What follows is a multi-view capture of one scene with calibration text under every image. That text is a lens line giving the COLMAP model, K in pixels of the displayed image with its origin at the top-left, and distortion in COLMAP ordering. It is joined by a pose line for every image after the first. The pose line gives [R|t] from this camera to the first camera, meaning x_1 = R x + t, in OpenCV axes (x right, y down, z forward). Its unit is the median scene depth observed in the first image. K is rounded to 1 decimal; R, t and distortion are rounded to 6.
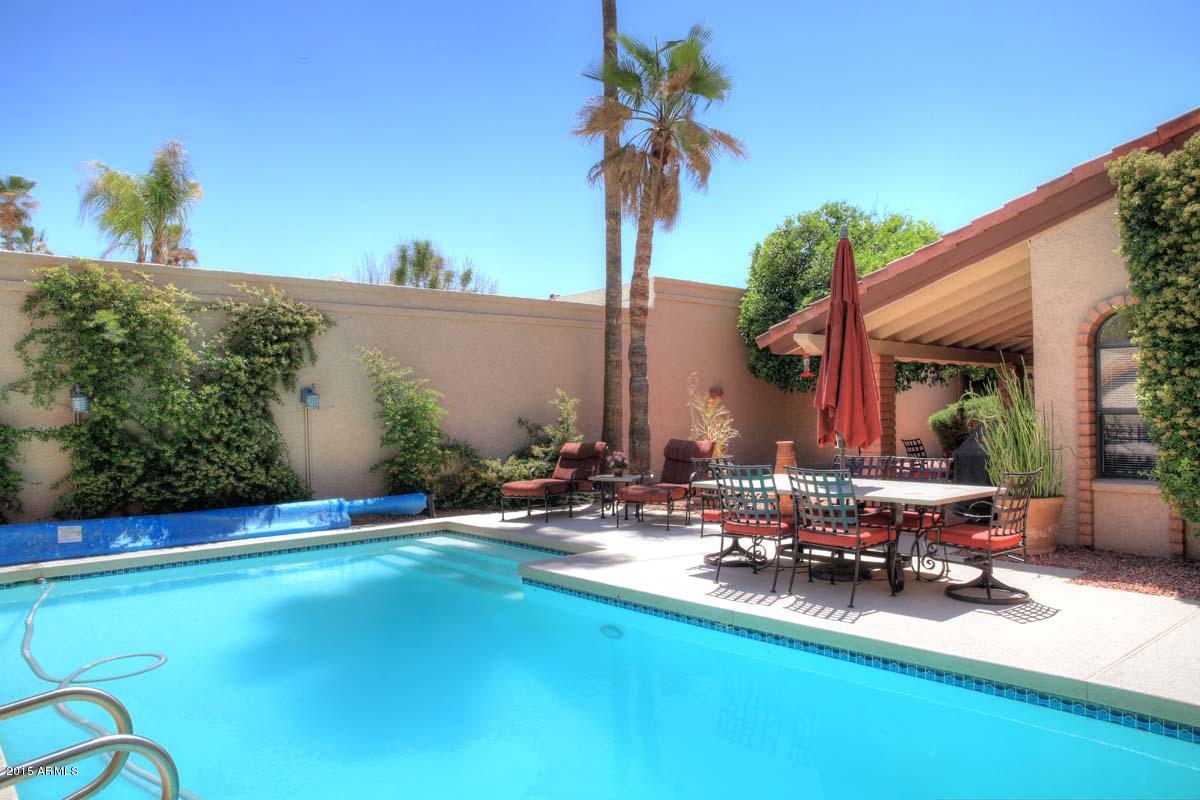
lens RADIAL K [[811.1, 0, 604.3], [0, 811.1, 401.6], [0, 0, 1]] dist [-0.117314, 0.078313]
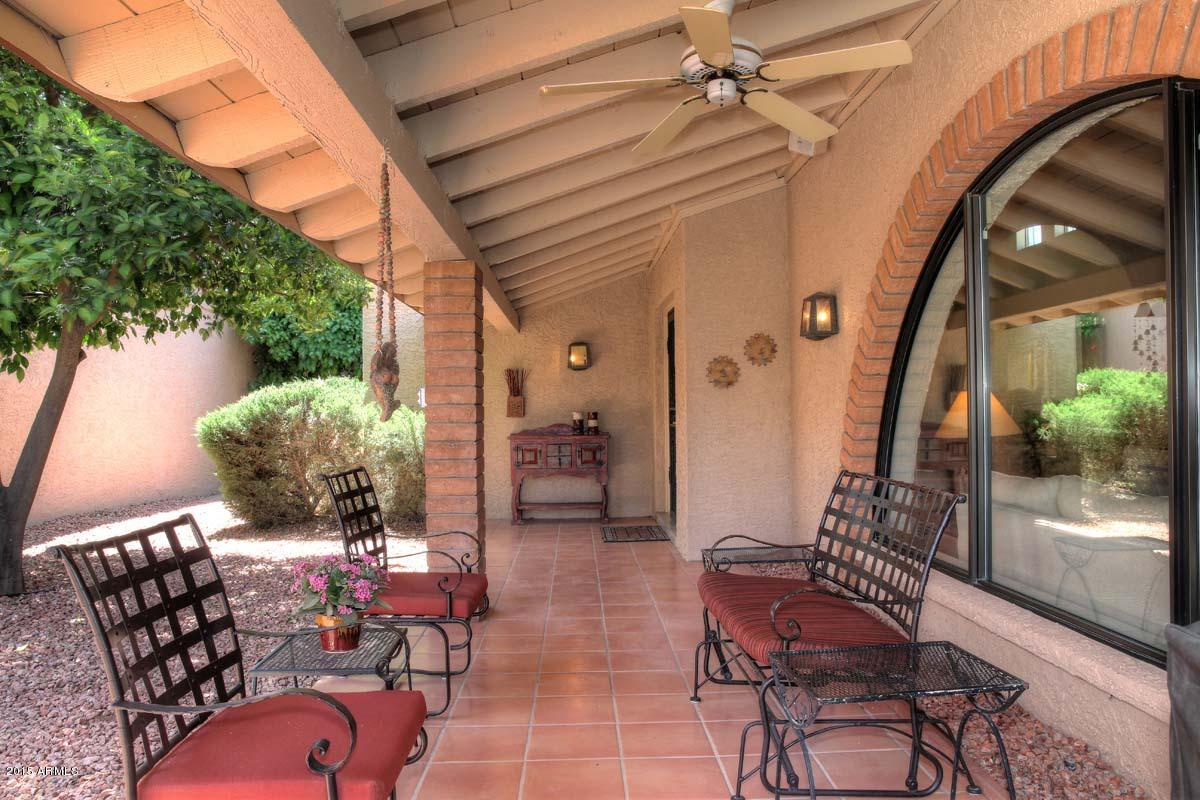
lens RADIAL K [[811.1, 0, 604.3], [0, 811.1, 401.6], [0, 0, 1]] dist [-0.117314, 0.078313]
pose [[0.639464, 0.018406, 0.768601, 0.326499], [-0.007436, 0.999815, -0.017757, 0.023458], [-0.768785, 0.005640, 0.639482, 0.830183]]
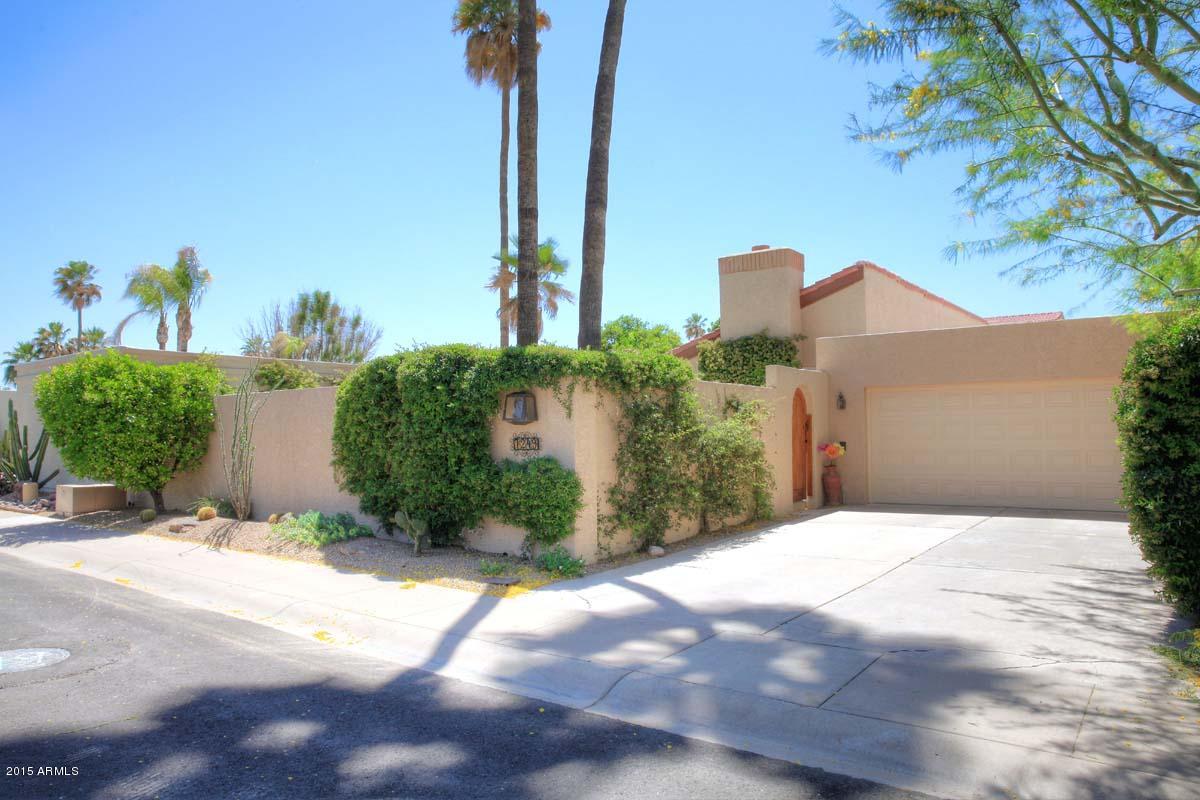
lens RADIAL K [[811.1, 0, 604.3], [0, 811.1, 401.6], [0, 0, 1]] dist [-0.117314, 0.078313]
pose [[0.982617, 0.021926, 0.184342, -0.113989], [-0.015385, 0.999203, -0.036834, 0.006774], [-0.185003, 0.033358, 0.982172, -1.013720]]
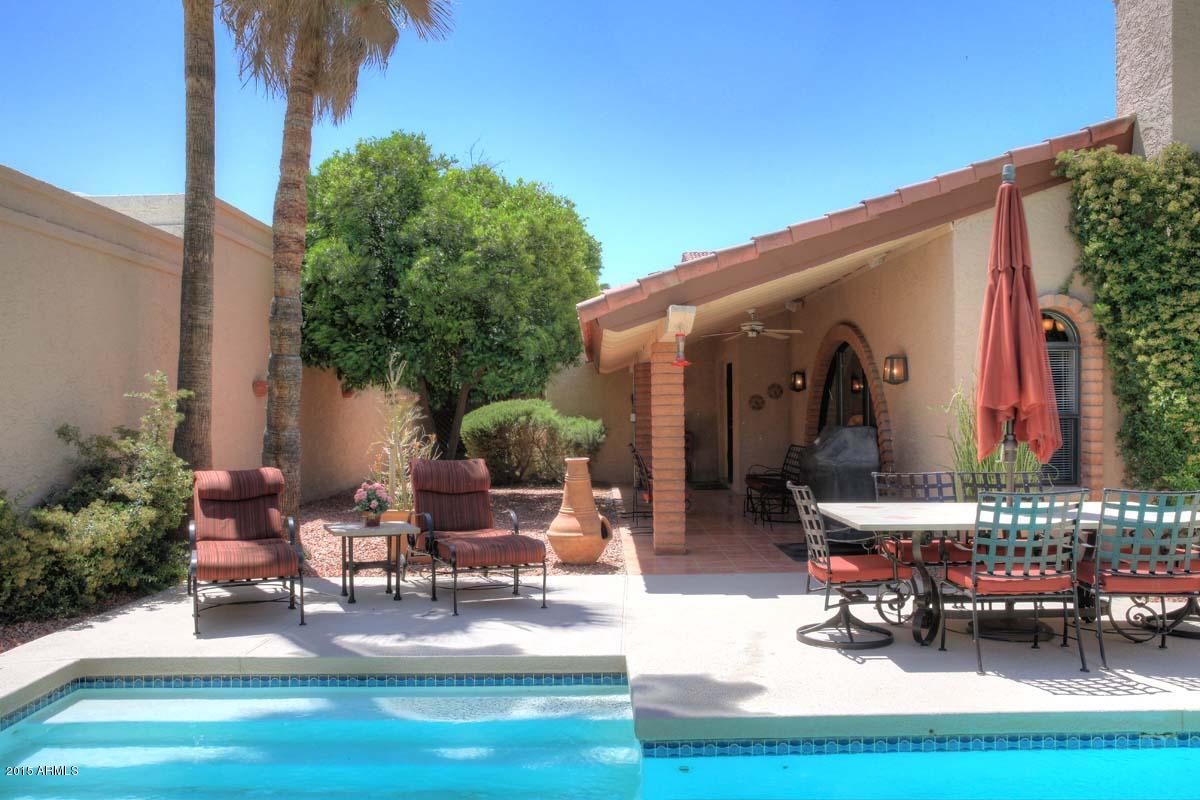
lens RADIAL K [[962.2, 0, 604.7], [0, 962.2, 379.4], [0, 0, 1]] dist [0.002596, 0.000766]
pose [[0.659066, 0.033604, 0.751334, -0.356041], [-0.011579, 0.999336, -0.034538, 0.009252], [-0.751996, 0.014063, 0.659018, 0.389011]]
